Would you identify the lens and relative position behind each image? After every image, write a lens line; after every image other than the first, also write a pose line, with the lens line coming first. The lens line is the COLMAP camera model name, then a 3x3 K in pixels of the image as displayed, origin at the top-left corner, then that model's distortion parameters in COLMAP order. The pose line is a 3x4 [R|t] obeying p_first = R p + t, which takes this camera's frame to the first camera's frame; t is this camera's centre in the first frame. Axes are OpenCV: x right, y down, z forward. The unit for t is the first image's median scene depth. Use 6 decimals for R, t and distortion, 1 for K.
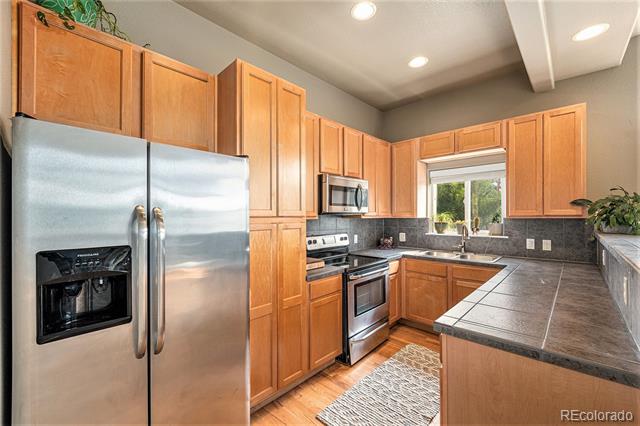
lens RADIAL K [[262.7, 0, 320.0], [0, 262.7, 213.0], [0, 0, 1]] dist [-0.011546, -0.000280]
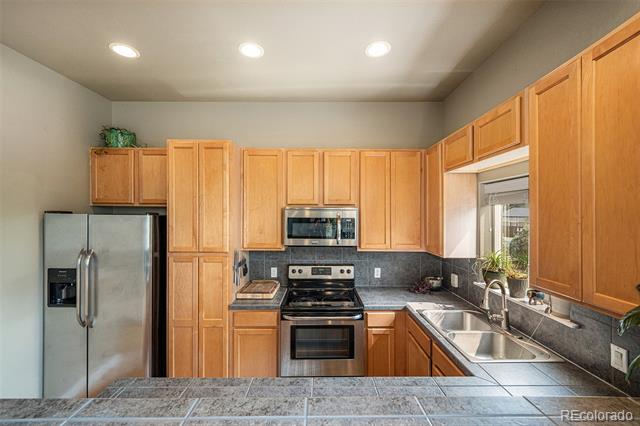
lens RADIAL K [[273.7, 0, 321.5], [0, 273.7, 212.1], [0, 0, 1]] dist [-0.002319, -0.000397]
pose [[0.693796, 0.004995, -0.720155, 0.750202], [0.000884, 0.999969, 0.007788, -0.117608], [0.720171, -0.006040, 0.693770, 0.323807]]
